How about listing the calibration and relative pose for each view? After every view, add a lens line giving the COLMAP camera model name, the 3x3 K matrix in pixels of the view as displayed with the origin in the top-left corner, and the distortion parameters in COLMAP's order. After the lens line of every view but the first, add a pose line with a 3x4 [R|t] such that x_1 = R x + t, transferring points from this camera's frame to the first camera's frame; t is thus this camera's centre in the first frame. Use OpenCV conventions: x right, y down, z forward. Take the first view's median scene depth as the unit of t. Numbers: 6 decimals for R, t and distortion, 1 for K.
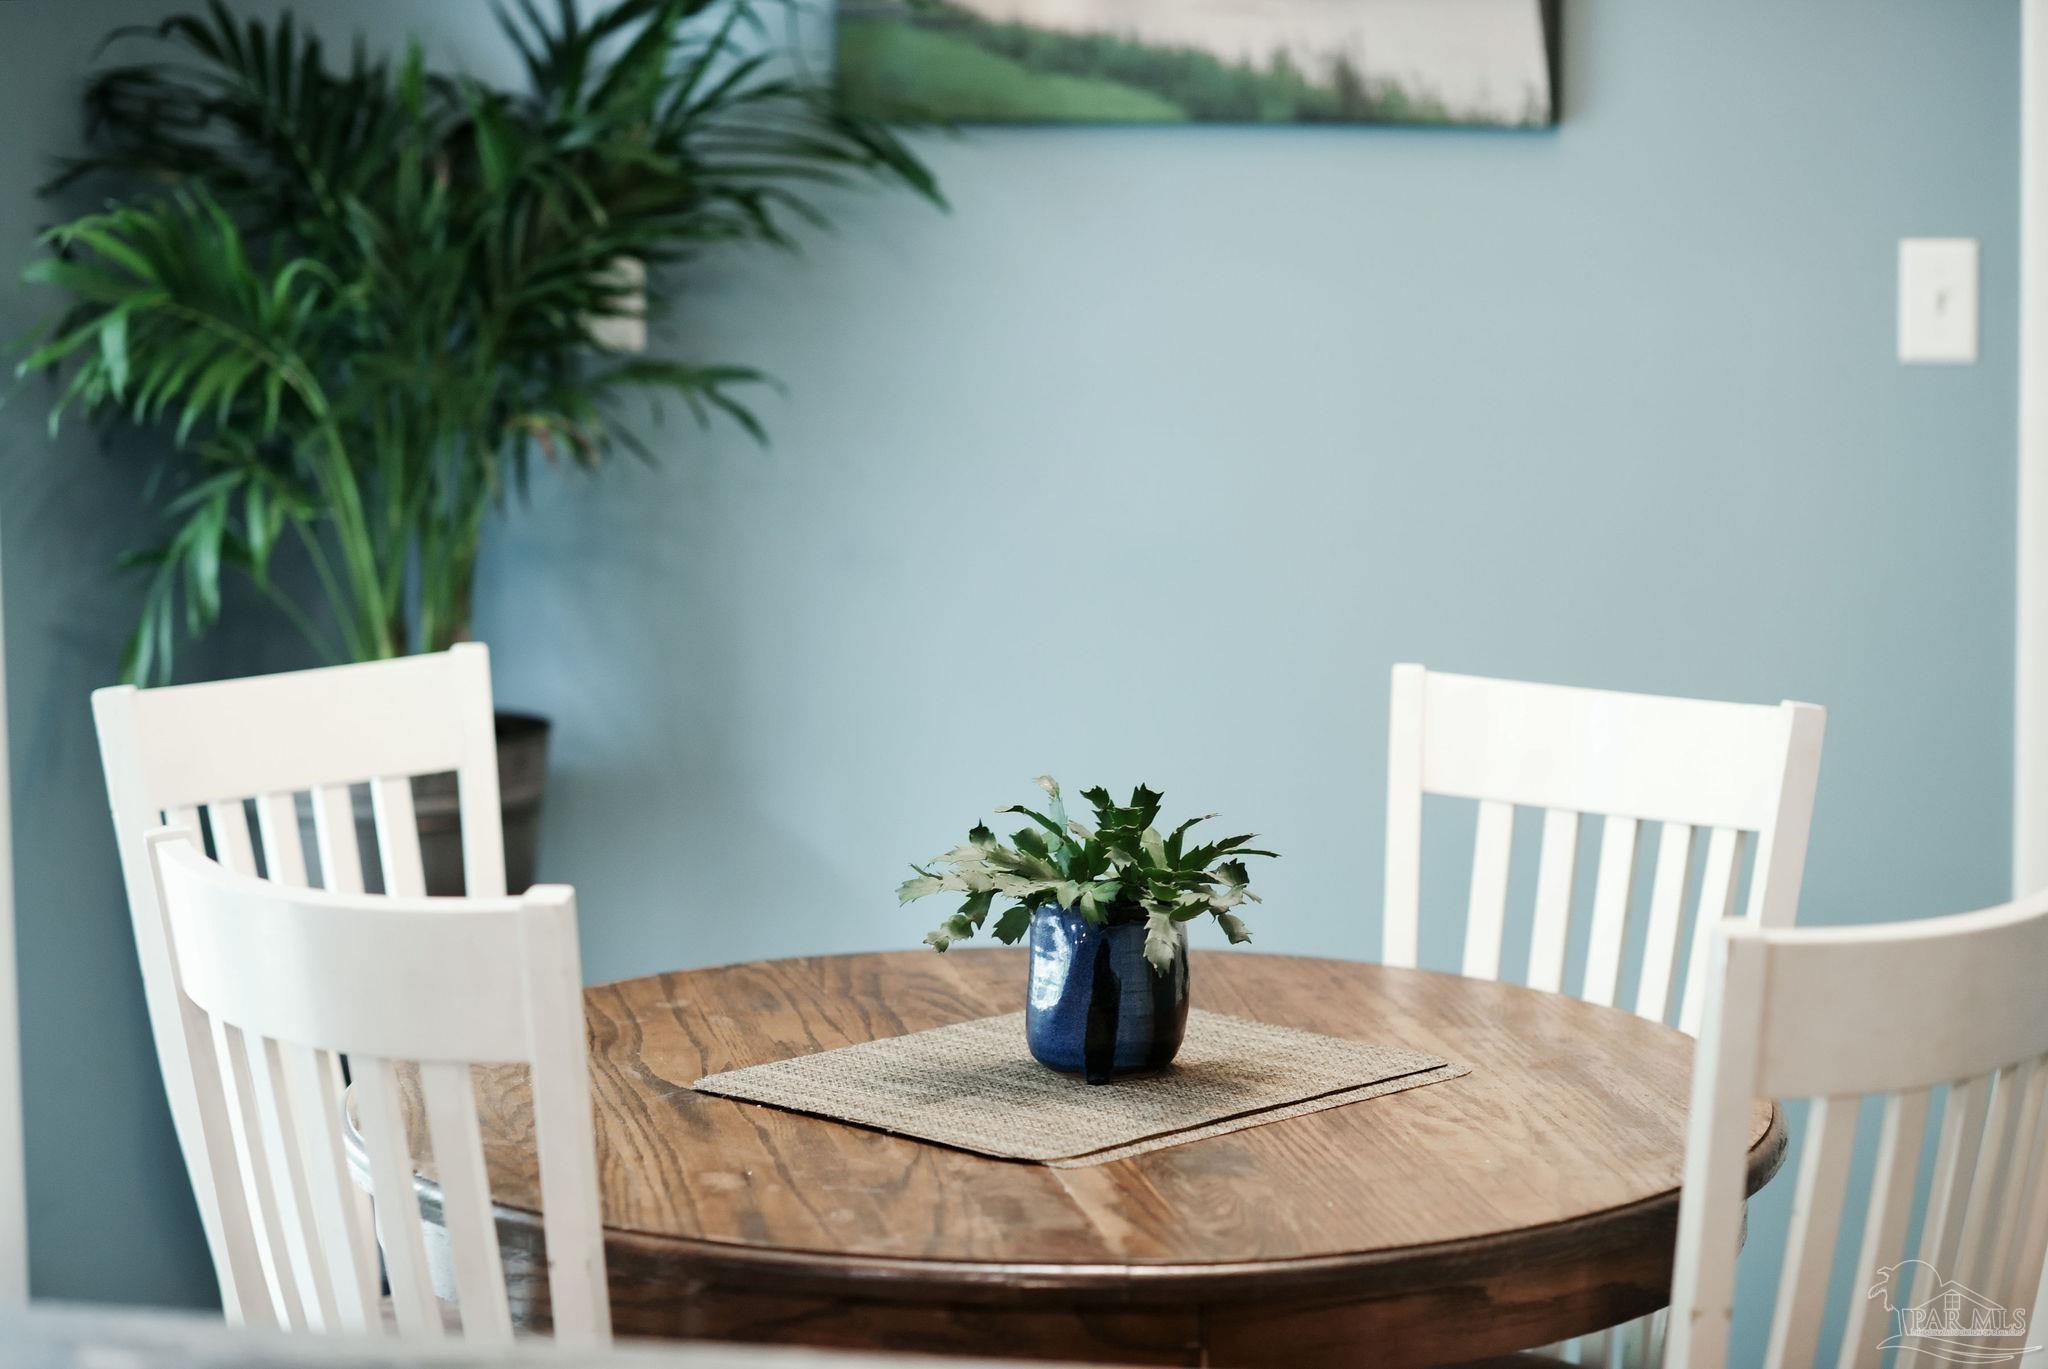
lens RADIAL K [[5067.0, 0, 1019.9], [0, 5067.0, 684.5], [0, 0, 1]] dist [-0.117679, 0.000000]
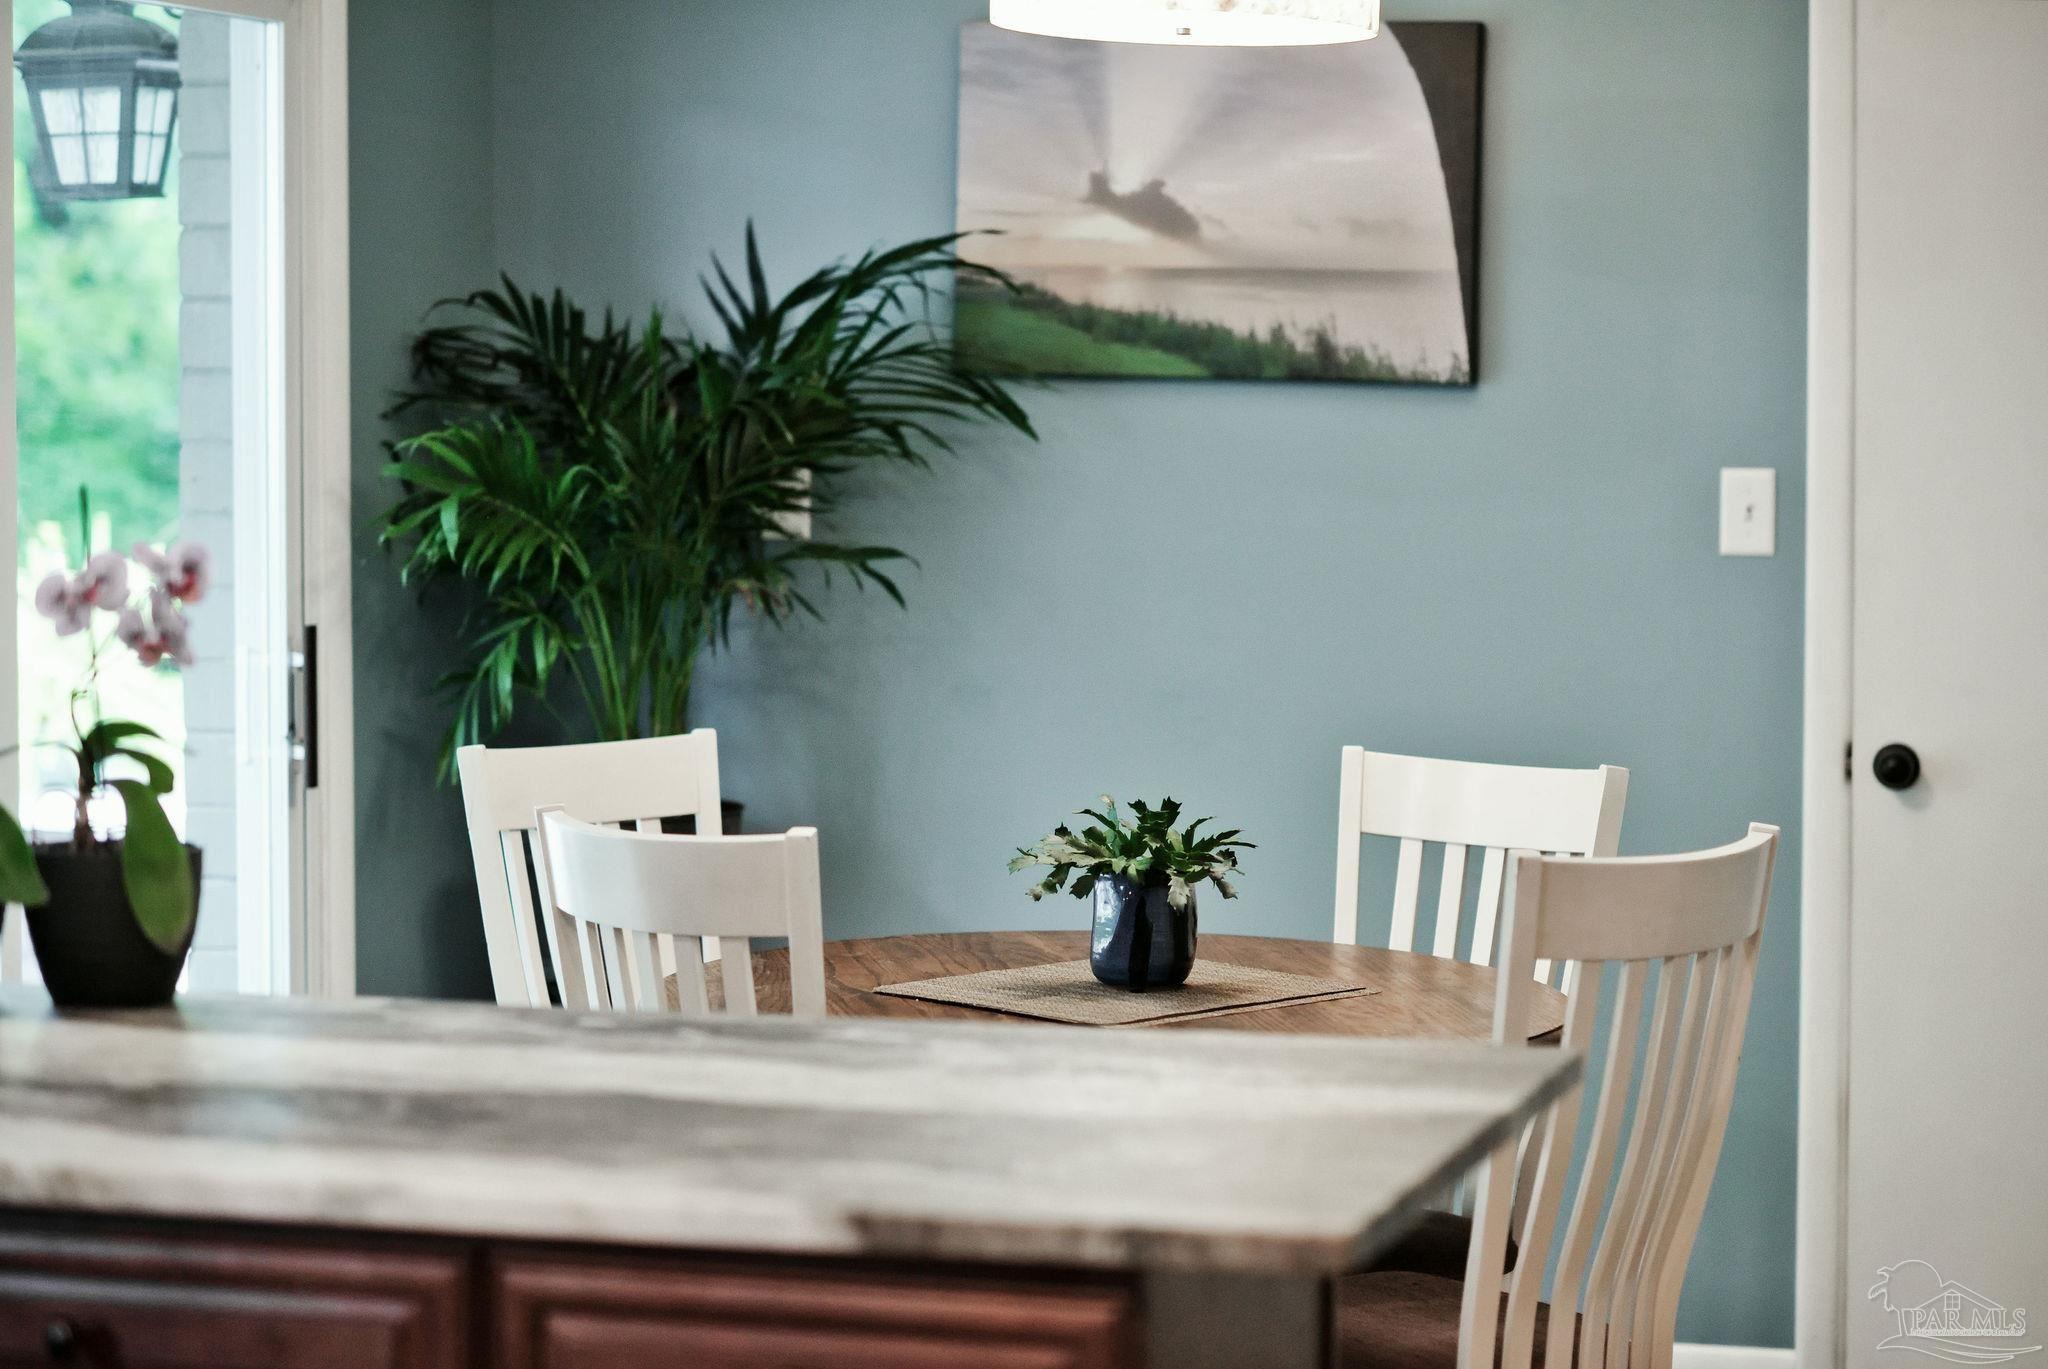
lens RADIAL K [[5067.0, 0, 1026.7], [0, 5067.0, 684.0], [0, 0, 1]] dist [-0.117679, 0.000000]
pose [[0.999869, 0.014153, -0.007803, -0.005351], [-0.014573, 0.998288, -0.056643, 0.053667], [0.006988, 0.056749, 0.998364, -0.394344]]
